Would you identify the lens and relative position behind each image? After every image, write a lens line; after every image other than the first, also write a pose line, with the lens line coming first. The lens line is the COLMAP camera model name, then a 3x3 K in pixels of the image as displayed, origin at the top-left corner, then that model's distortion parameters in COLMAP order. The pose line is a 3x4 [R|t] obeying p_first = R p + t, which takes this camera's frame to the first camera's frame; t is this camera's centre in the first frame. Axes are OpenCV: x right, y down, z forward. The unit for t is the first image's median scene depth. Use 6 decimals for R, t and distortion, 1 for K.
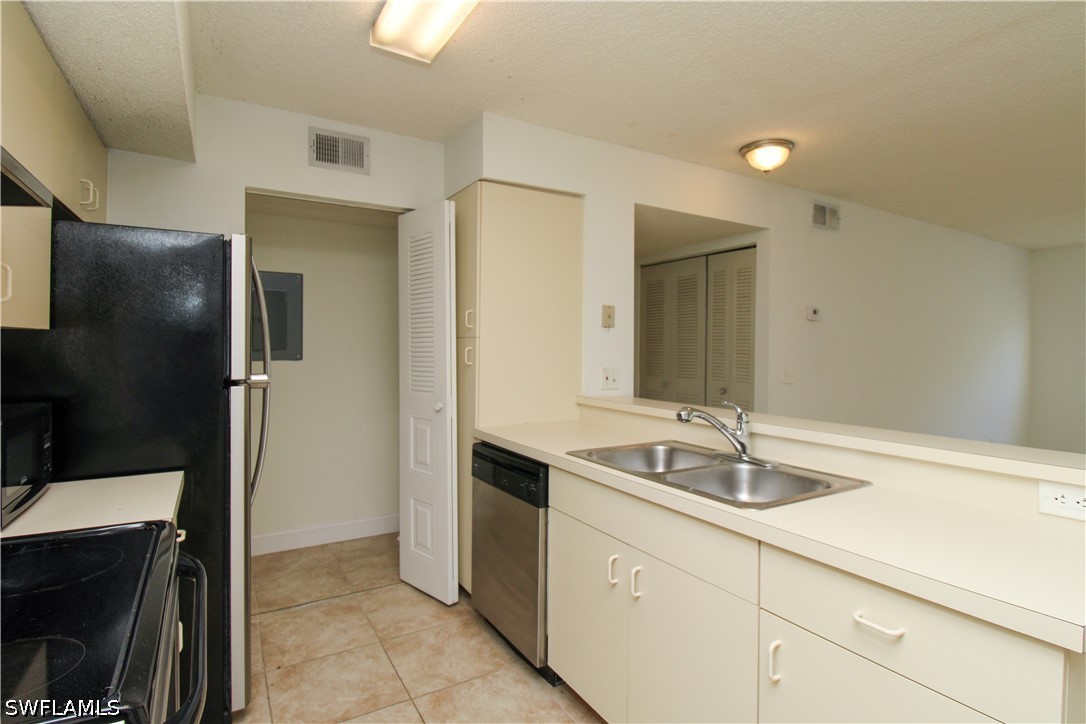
lens RADIAL K [[547.7, 0, 557.6], [0, 547.7, 343.7], [0, 0, 1]] dist [0.000010, -0.014014]
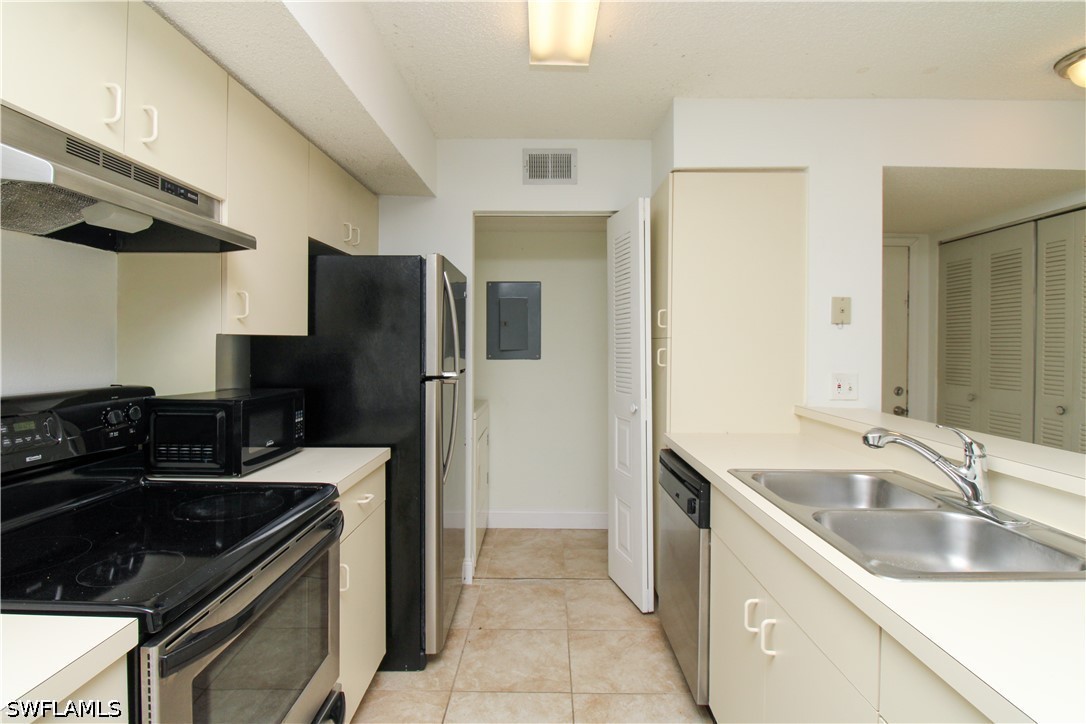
lens RADIAL K [[554.6, 0, 561.6], [0, 554.6, 343.9], [0, 0, 1]] dist [-0.000445, -0.011571]
pose [[0.845738, -0.002290, -0.533593, 0.215880], [0.003250, 0.999994, 0.000860, -0.002960], [0.533588, -0.002461, 0.845741, 0.091605]]
